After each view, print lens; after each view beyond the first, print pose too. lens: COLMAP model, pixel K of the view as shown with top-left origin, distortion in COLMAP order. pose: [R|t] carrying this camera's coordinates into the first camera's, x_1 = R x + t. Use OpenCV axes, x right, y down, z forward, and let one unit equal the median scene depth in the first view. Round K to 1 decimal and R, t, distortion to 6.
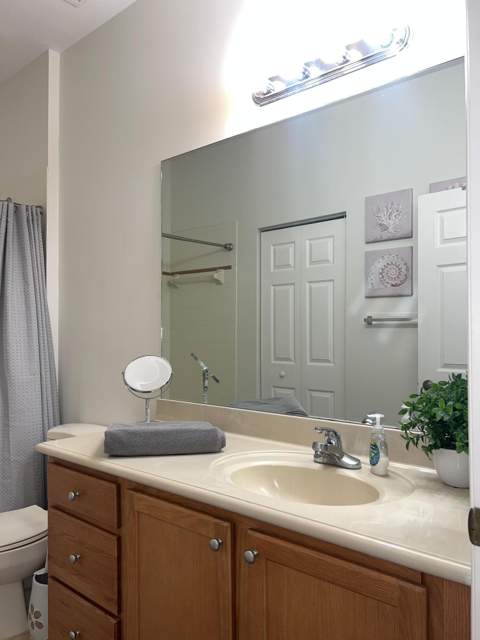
lens RADIAL K [[478.0, 0, 232.0], [0, 478.0, 320.3], [0, 0, 1]] dist [0.001263, -0.004079]
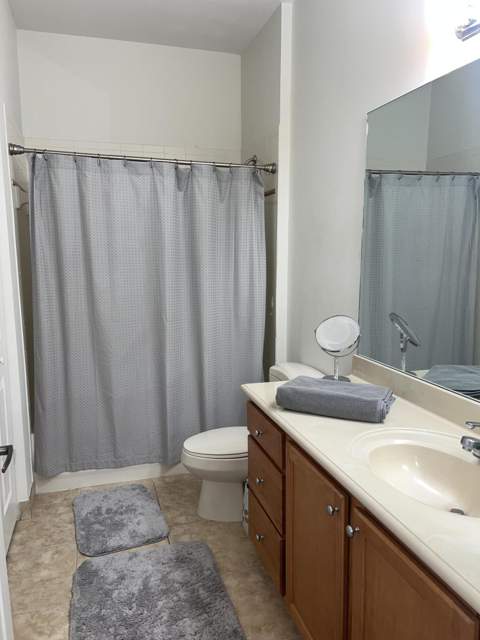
lens RADIAL K [[478.0, 0, 232.0], [0, 478.0, 320.3], [0, 0, 1]] dist [0.001263, -0.004079]
pose [[0.833509, 0.082196, -0.546357, 0.253723], [0.011596, 0.986051, 0.166036, -0.118757], [0.552384, -0.144728, 0.820930, 0.004405]]
